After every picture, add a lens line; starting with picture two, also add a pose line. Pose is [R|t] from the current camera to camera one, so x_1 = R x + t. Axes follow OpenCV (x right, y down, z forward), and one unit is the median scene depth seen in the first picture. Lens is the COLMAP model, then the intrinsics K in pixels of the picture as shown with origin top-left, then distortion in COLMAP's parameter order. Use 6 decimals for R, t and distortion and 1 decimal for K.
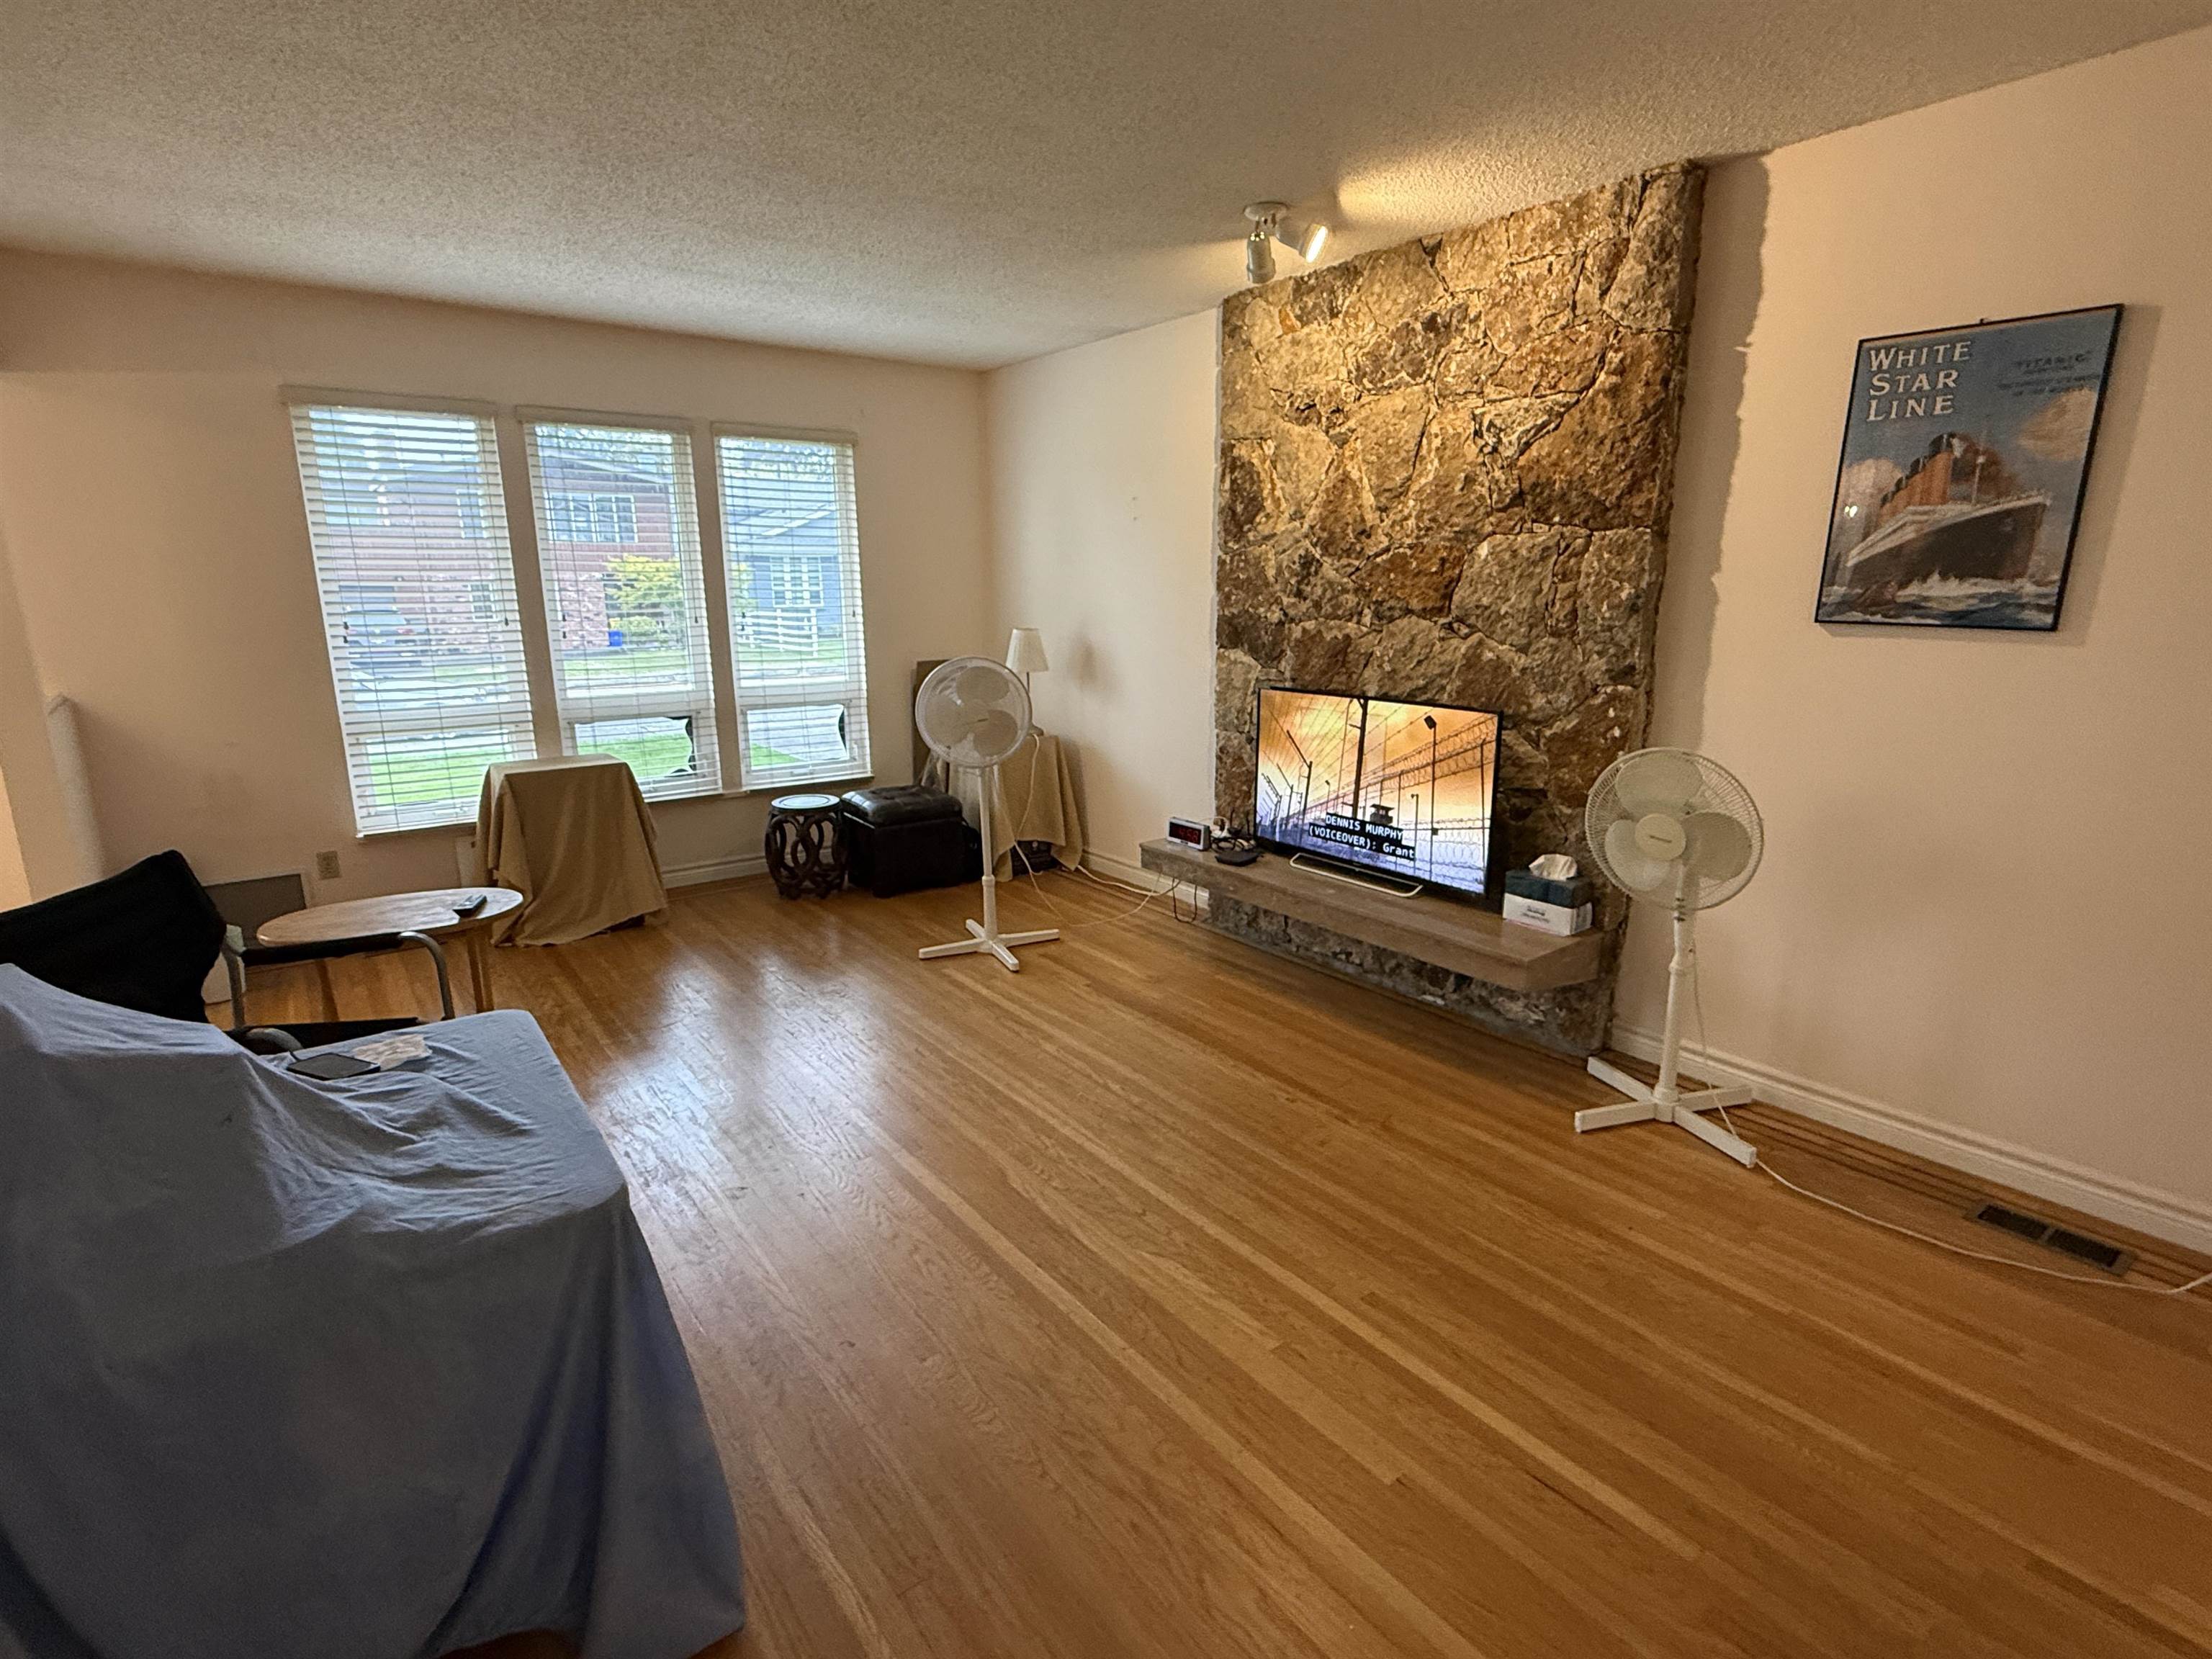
lens RADIAL K [[1095.7, 0, 1116.9], [0, 1095.7, 833.0], [0, 0, 1]] dist [-0.002096, 0.000486]
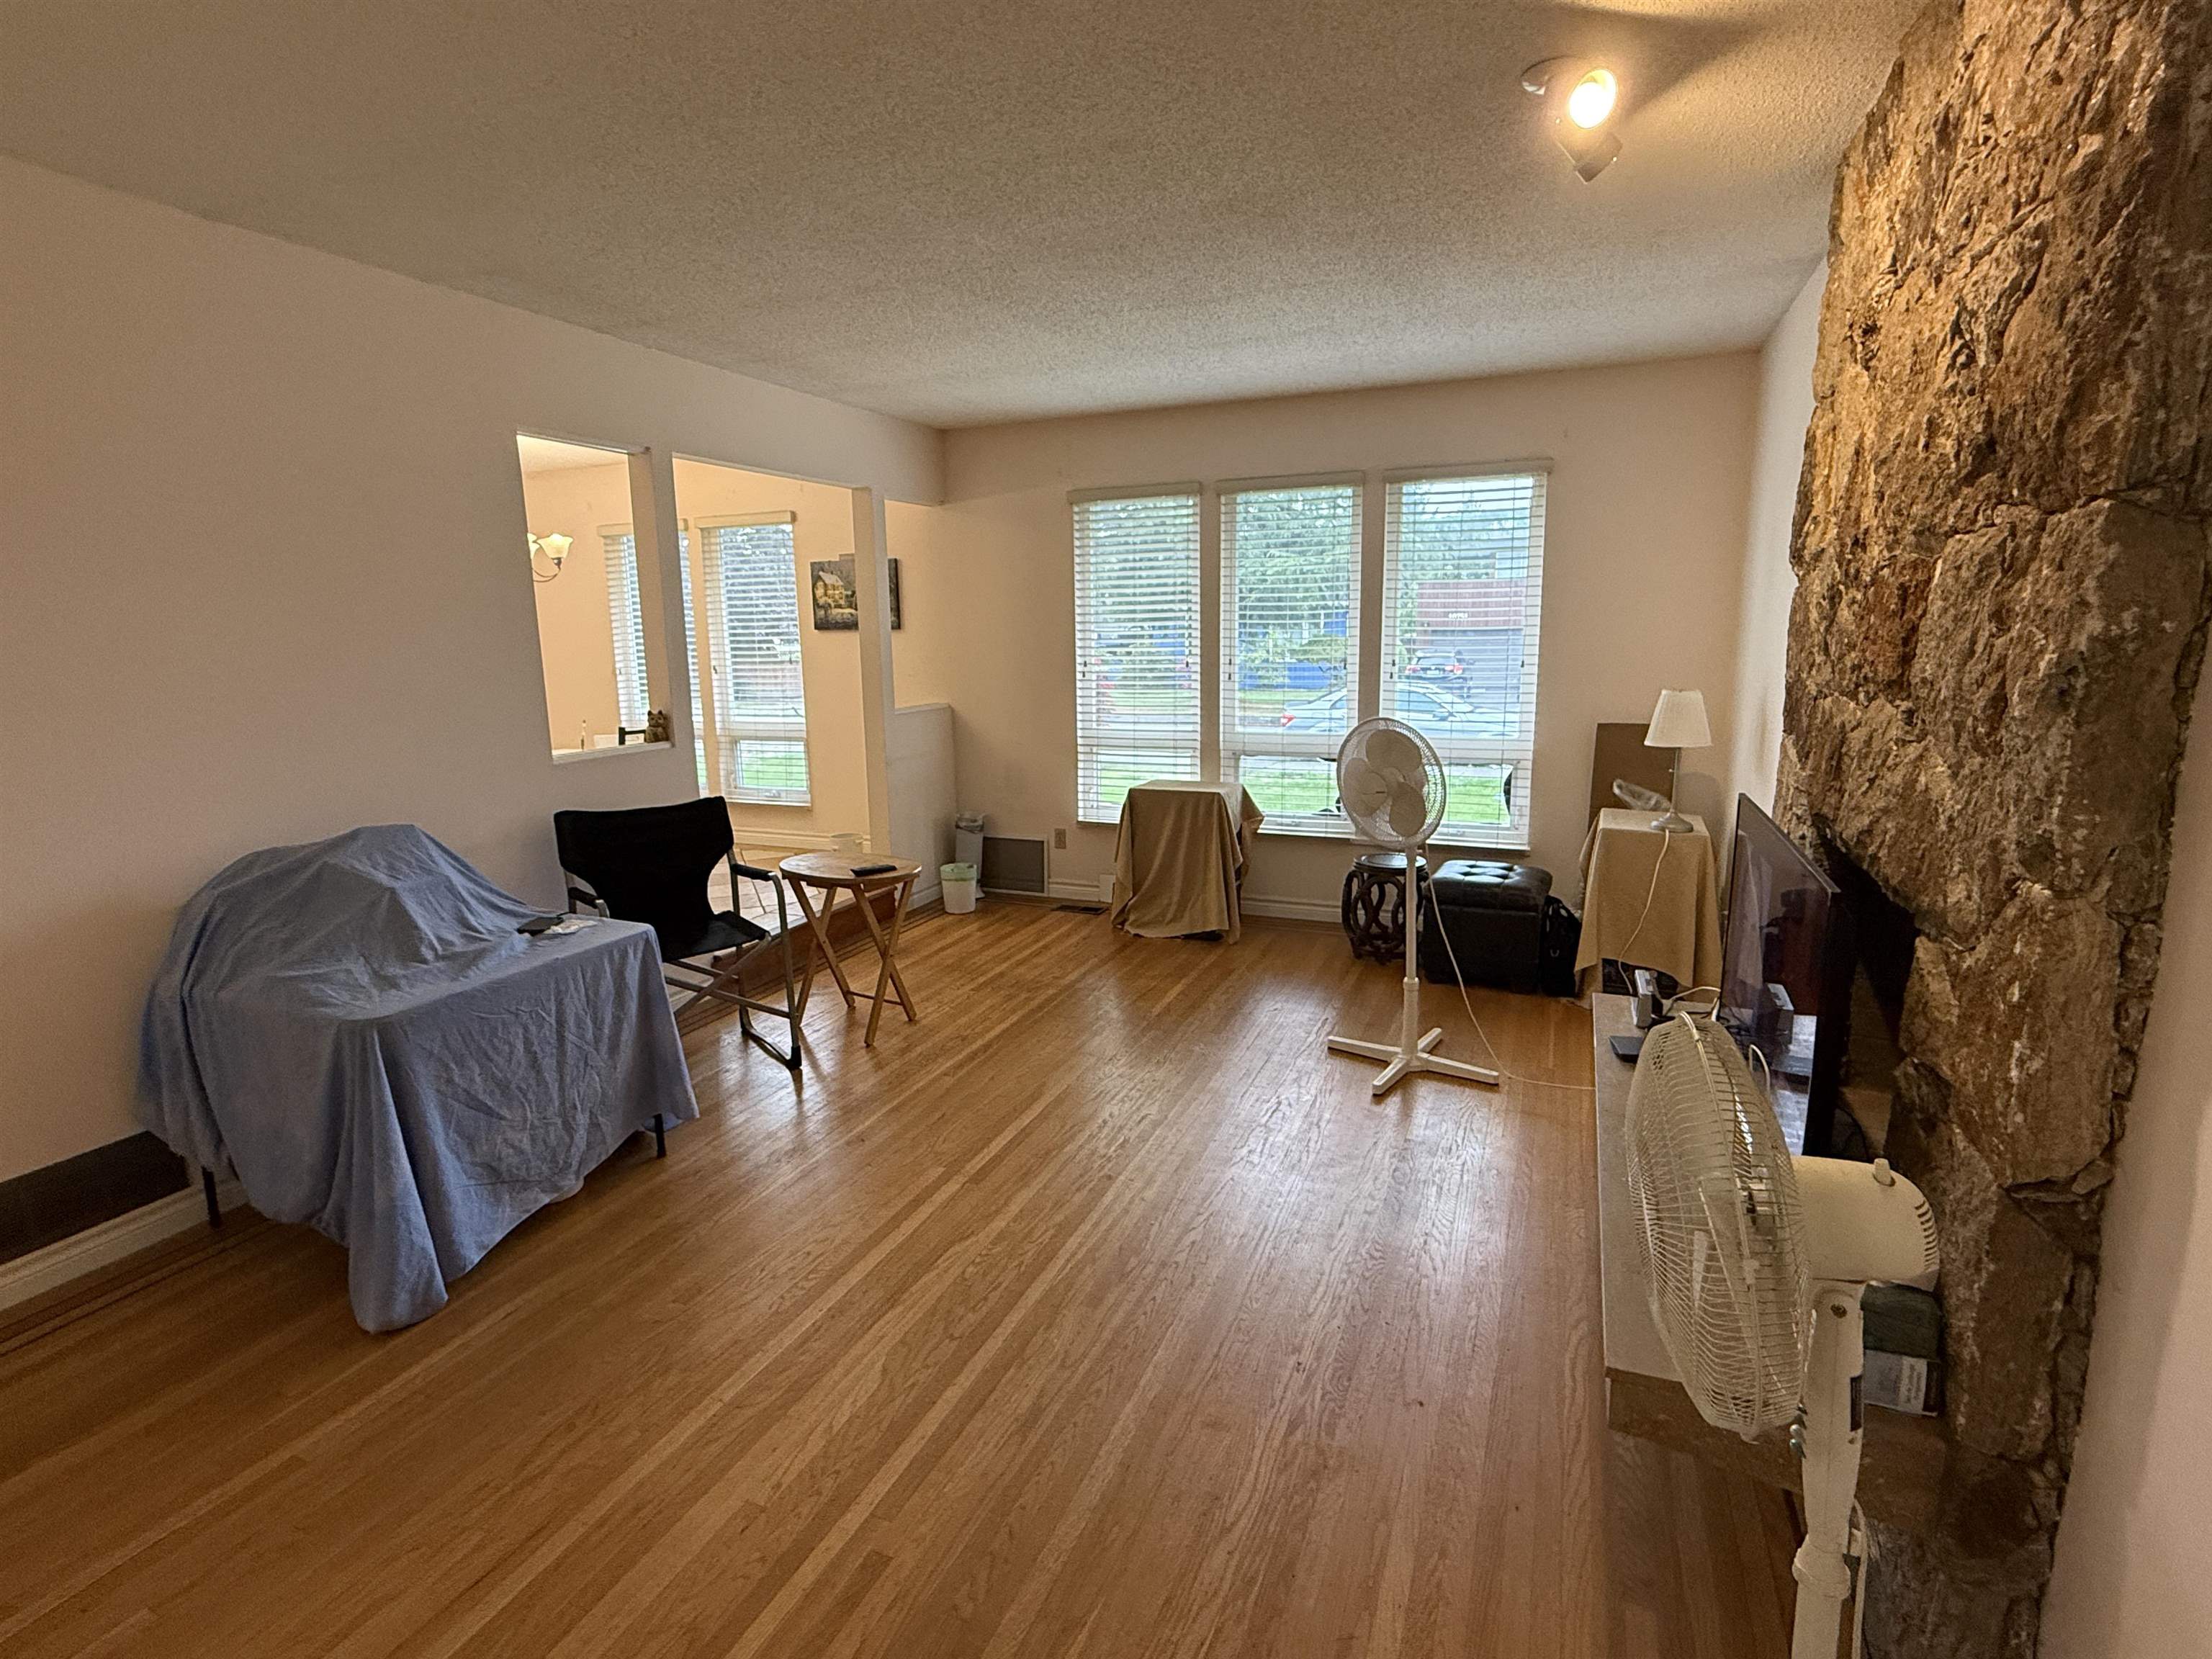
lens RADIAL K [[1095.7, 0, 1105.4], [0, 1095.7, 832.7], [0, 0, 1]] dist [-0.002096, 0.000486]
pose [[0.483692, 0.156284, -0.861172, 0.471713], [-0.186476, 0.979739, 0.073063, -0.086968], [0.855143, 0.125248, 0.503035, 0.361050]]
